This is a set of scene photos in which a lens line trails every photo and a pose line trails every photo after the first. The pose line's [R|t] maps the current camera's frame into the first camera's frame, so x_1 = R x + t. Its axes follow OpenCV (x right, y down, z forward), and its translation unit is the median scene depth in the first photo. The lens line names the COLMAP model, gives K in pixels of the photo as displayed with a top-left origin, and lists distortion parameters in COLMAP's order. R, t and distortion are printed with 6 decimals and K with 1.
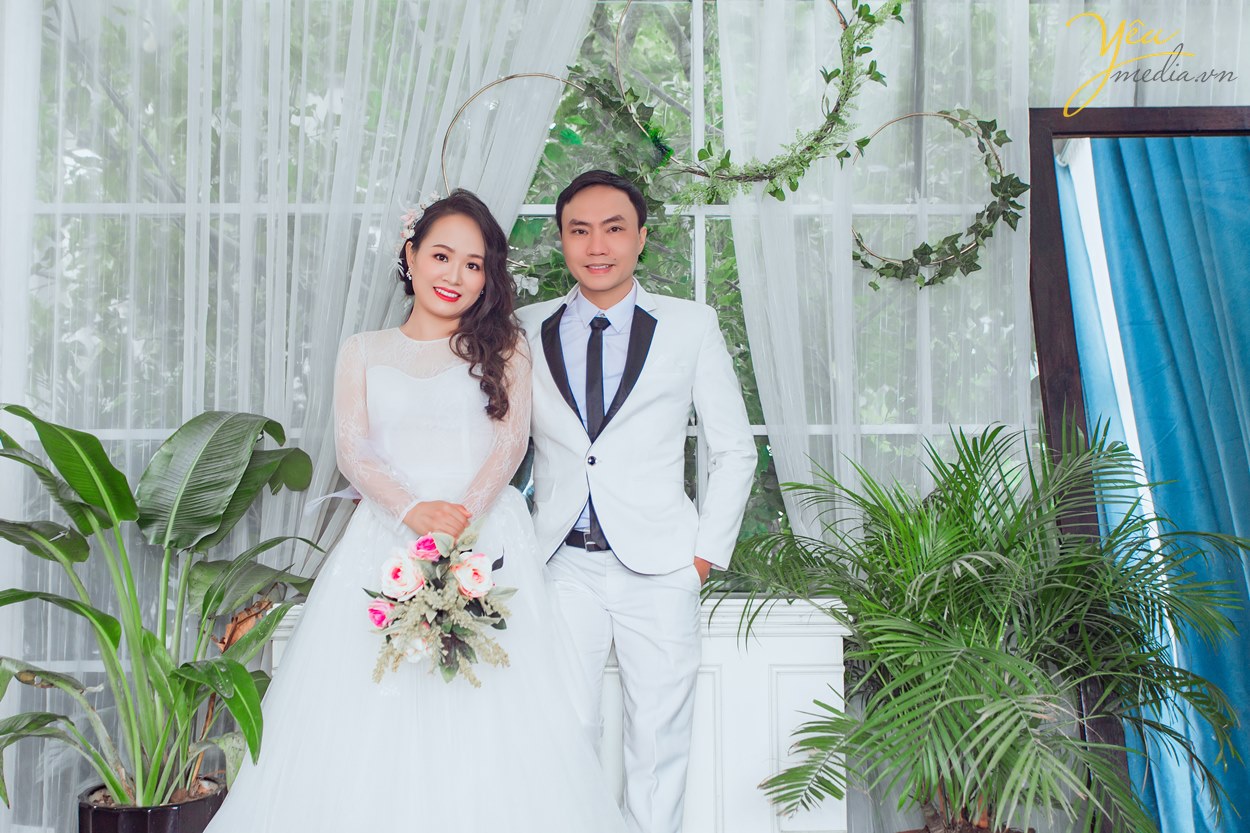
lens RADIAL K [[1421.9, 0, 625.0], [0, 1421.9, 416.5], [0, 0, 1]] dist [-0.005571, 0.034574]
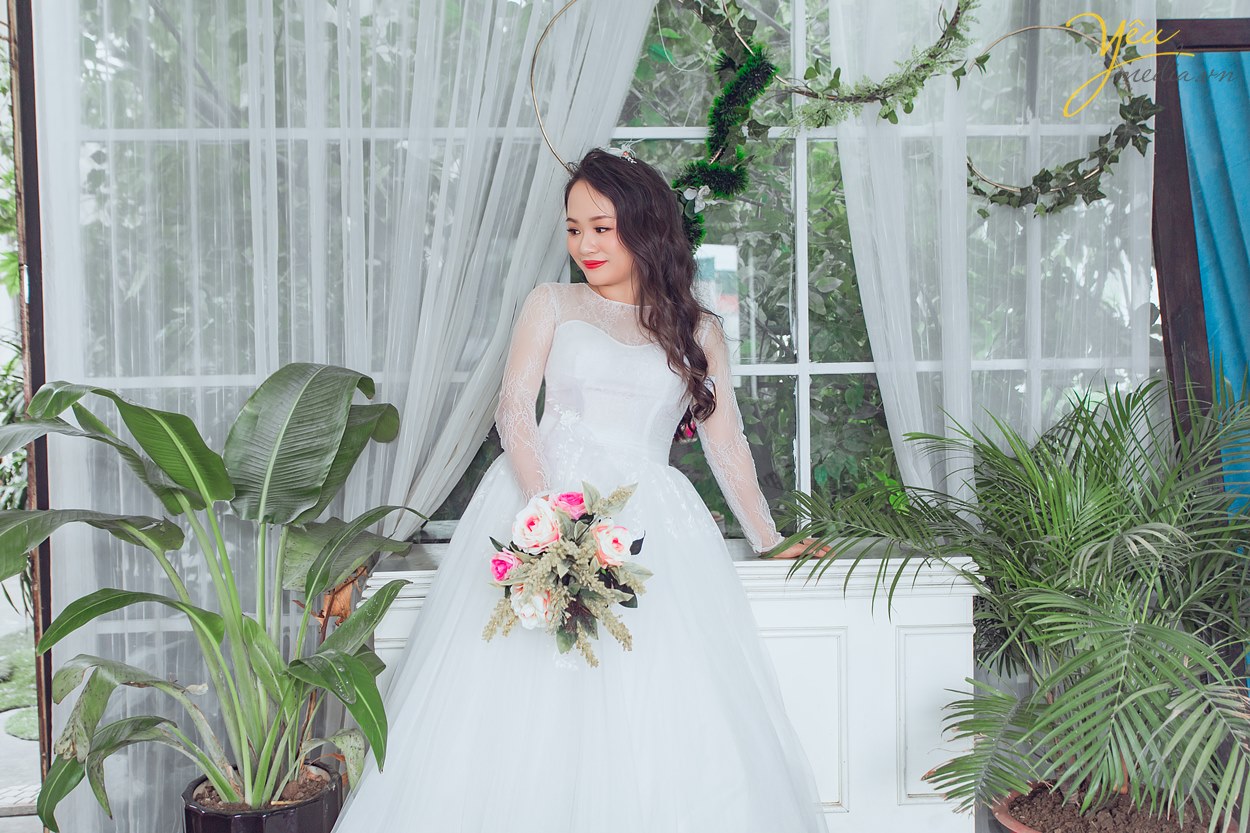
lens RADIAL K [[1287.3, 0, 625.0], [0, 1287.3, 416.5], [0, 0, 1]] dist [0.013283, -0.015084]
pose [[0.999295, -0.011310, 0.035789, -0.099826], [0.007165, 0.993467, 0.113897, -0.059246], [-0.036843, -0.113561, 0.992848, 0.147181]]
